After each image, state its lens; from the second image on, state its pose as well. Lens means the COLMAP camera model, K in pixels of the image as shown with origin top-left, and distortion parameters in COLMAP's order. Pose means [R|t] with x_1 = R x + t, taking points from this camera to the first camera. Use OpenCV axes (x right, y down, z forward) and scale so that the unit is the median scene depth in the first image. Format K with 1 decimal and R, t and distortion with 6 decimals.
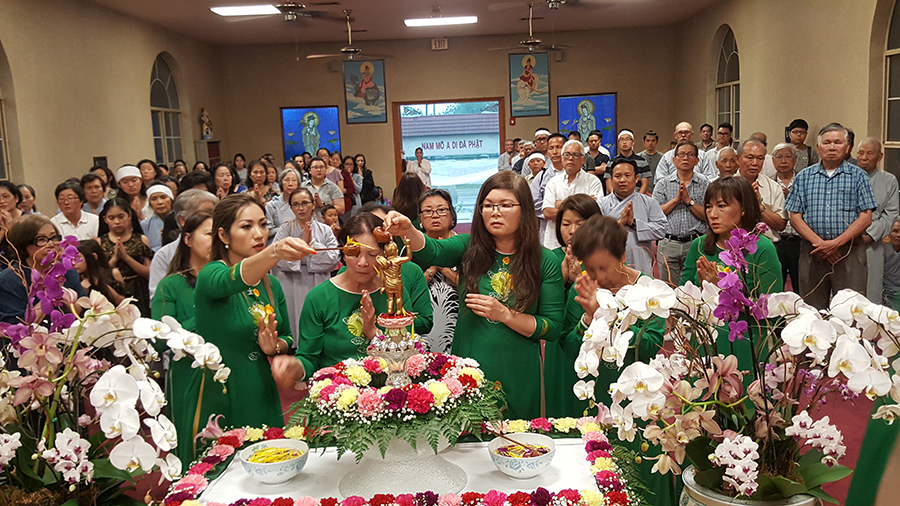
lens RADIAL K [[867.7, 0, 450.0], [0, 867.7, 253.0], [0, 0, 1]] dist [0.124209, -0.011256]
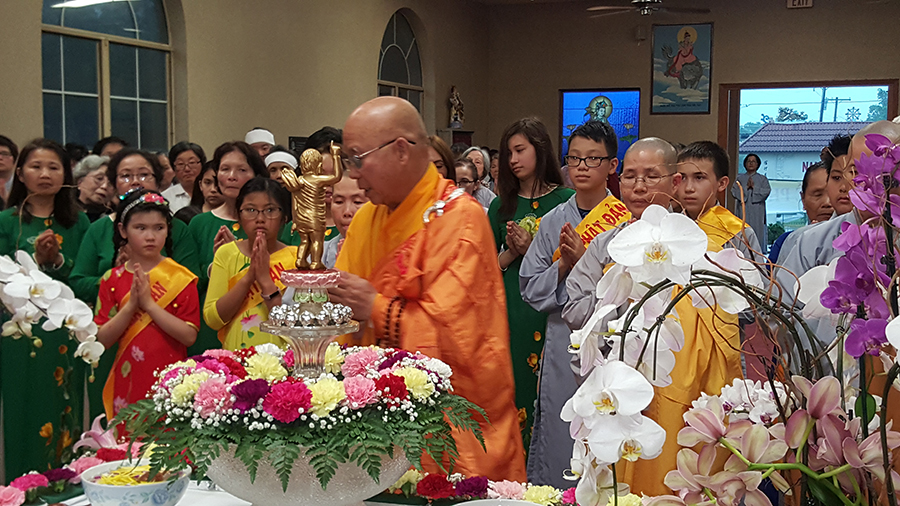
lens RADIAL K [[1190.9, 0, 435.8], [0, 1190.9, 296.2], [0, 0, 1]] dist [0.158039, -0.352319]
pose [[0.939980, 0.084035, -0.330719, 0.295394], [-0.089574, 0.995979, -0.001512, 0.081342], [0.329263, 0.031045, 0.943728, 0.236269]]
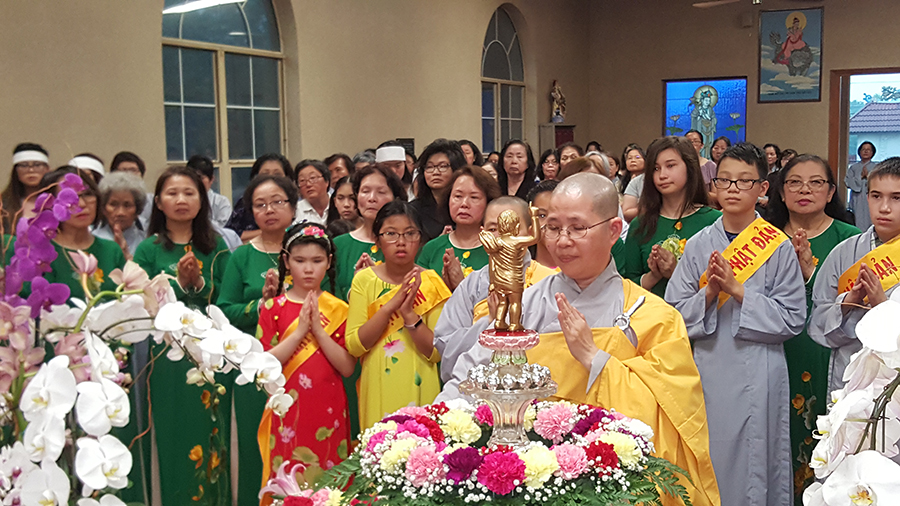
lens RADIAL K [[1190.9, 0, 435.8], [0, 1190.9, 296.2], [0, 0, 1]] dist [0.158039, -0.352319]
pose [[0.914717, 0.078011, -0.396494, 0.216820], [-0.077565, 0.996839, 0.017189, 0.035147], [0.396582, 0.015031, 0.917876, 0.210865]]
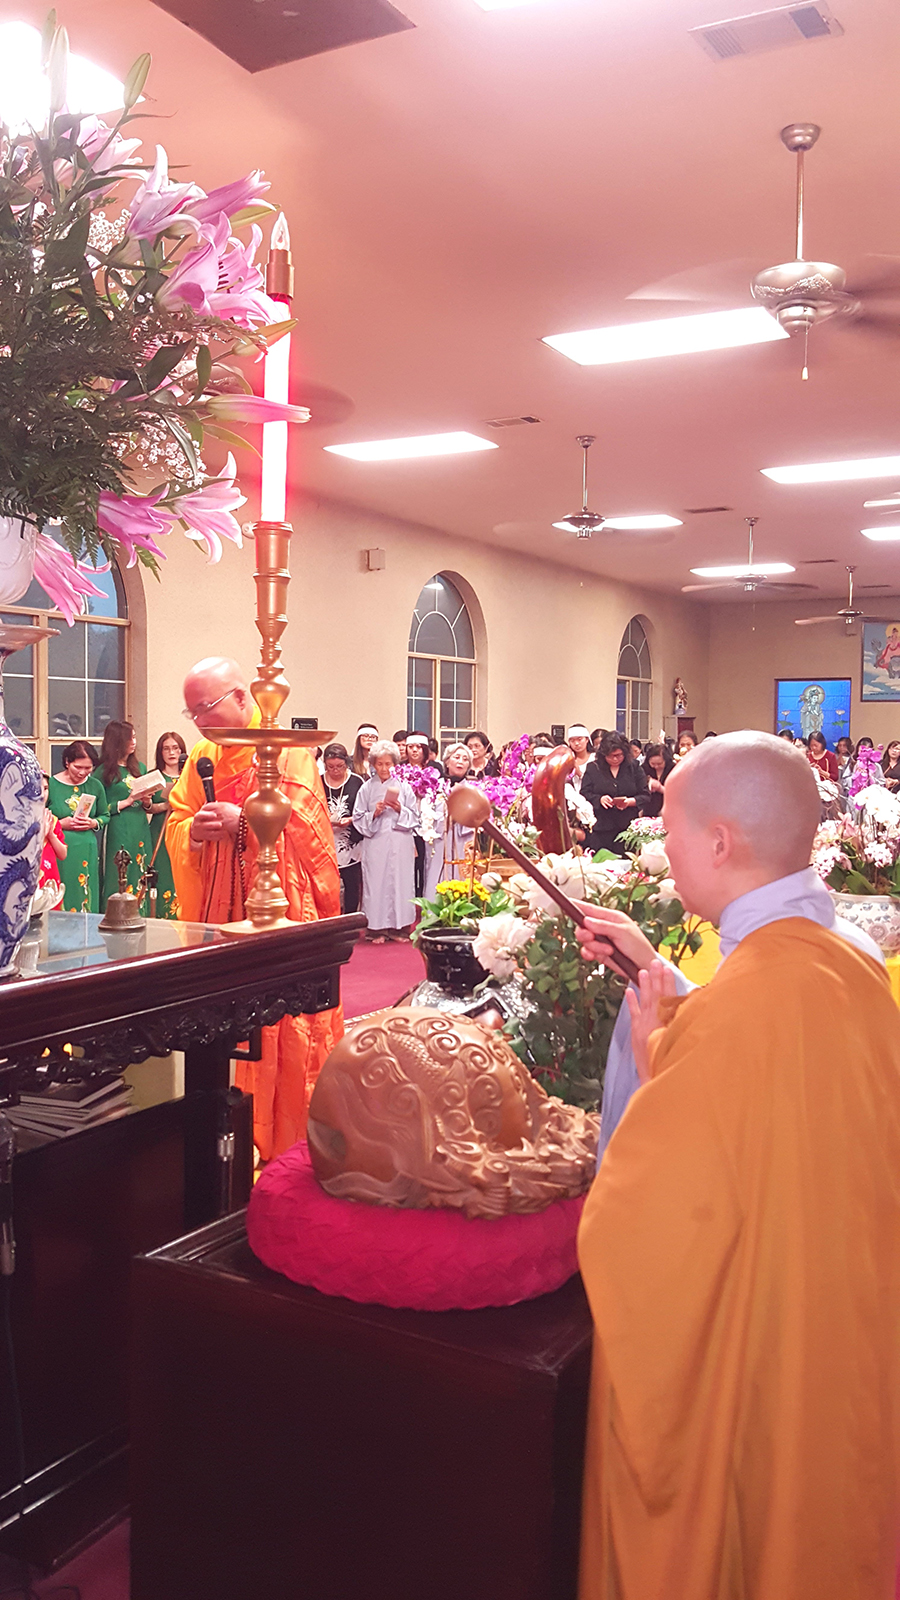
lens RADIAL K [[1542.6, 0, 424.4], [0, 1542.6, 801.2], [0, 0, 1]] dist [0.124209, -0.011256]
pose [[0.893105, 0.065673, -0.445029, 0.900682], [-0.103906, 0.992651, -0.062036, 0.368686], [0.437684, 0.101646, 0.893365, -2.218912]]
